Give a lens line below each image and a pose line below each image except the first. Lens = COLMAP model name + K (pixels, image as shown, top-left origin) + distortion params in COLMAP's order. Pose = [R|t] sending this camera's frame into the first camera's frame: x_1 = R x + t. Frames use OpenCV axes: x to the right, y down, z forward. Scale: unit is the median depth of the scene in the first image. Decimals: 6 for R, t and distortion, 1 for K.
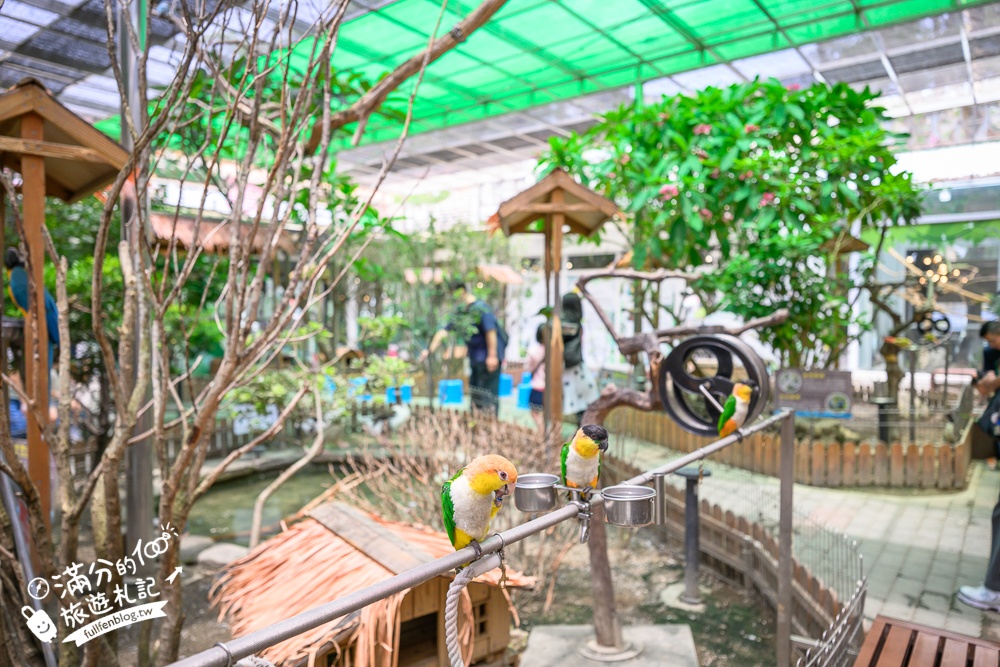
lens RADIAL K [[675.8, 0, 501.6], [0, 675.8, 329.5], [0, 0, 1]] dist [0.005966, 0.001940]
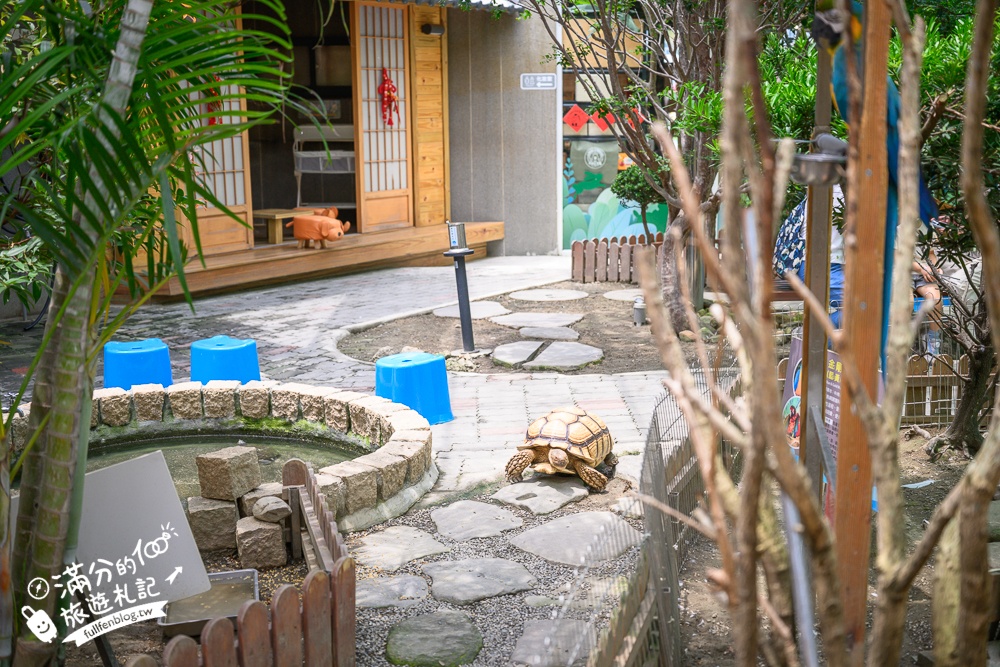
lens RADIAL K [[1277.0, 0, 501.7], [0, 1277.0, 334.6], [0, 0, 1]] dist [-0.013512, 0.000000]
pose [[0.617572, 0.139385, -0.774065, -0.141373], [-0.015200, 0.986103, 0.165439, -0.036876], [0.786368, -0.090405, 0.611108, 0.260464]]
